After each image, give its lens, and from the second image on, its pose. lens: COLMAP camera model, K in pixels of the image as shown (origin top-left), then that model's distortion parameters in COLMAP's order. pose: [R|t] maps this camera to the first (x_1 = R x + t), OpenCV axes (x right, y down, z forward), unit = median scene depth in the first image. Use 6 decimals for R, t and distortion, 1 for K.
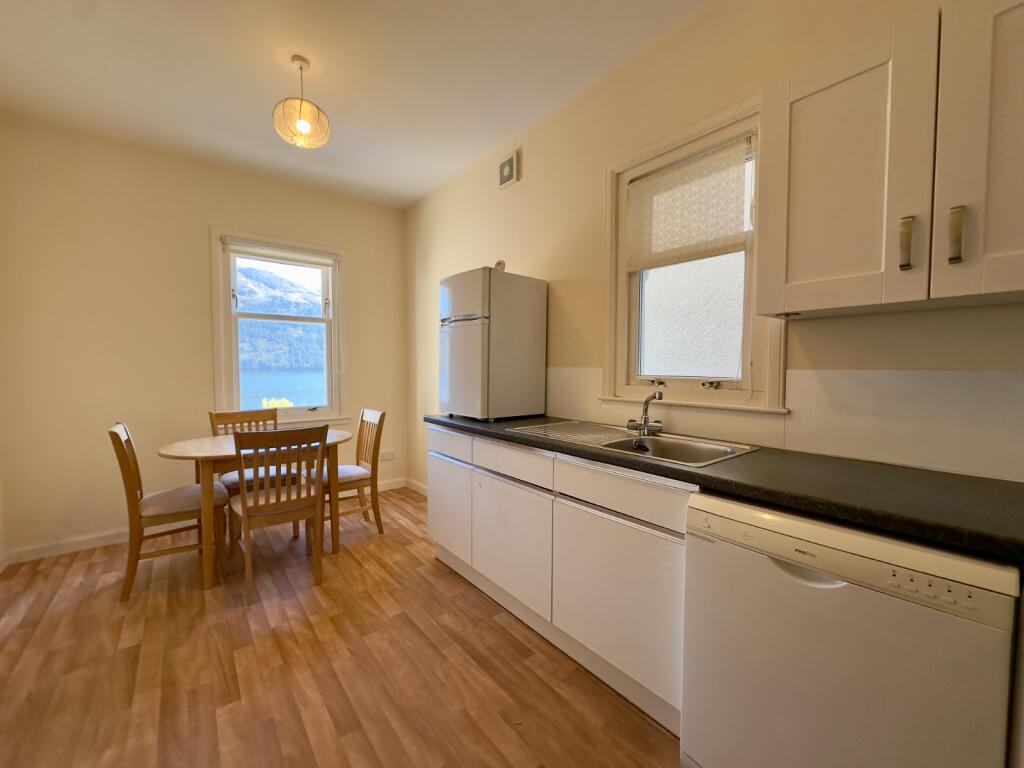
lens RADIAL K [[412.1, 0, 516.9], [0, 412.1, 381.3], [0, 0, 1]] dist [-0.000027, -0.000267]
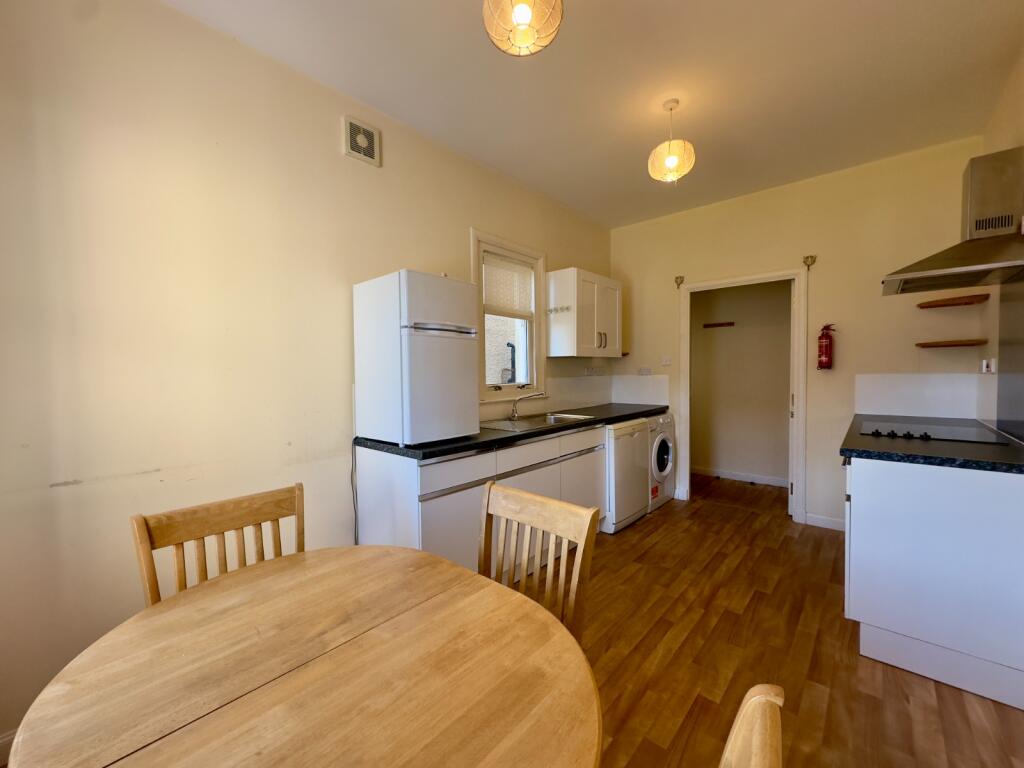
lens RADIAL K [[412.1, 0, 506.1], [0, 412.1, 385.9], [0, 0, 1]] dist [-0.000027, -0.000267]
pose [[-0.151743, -0.036041, 0.987763, -1.512849], [0.051150, 0.997710, 0.044262, -0.092967], [-0.987096, 0.057241, -0.149552, 1.498800]]
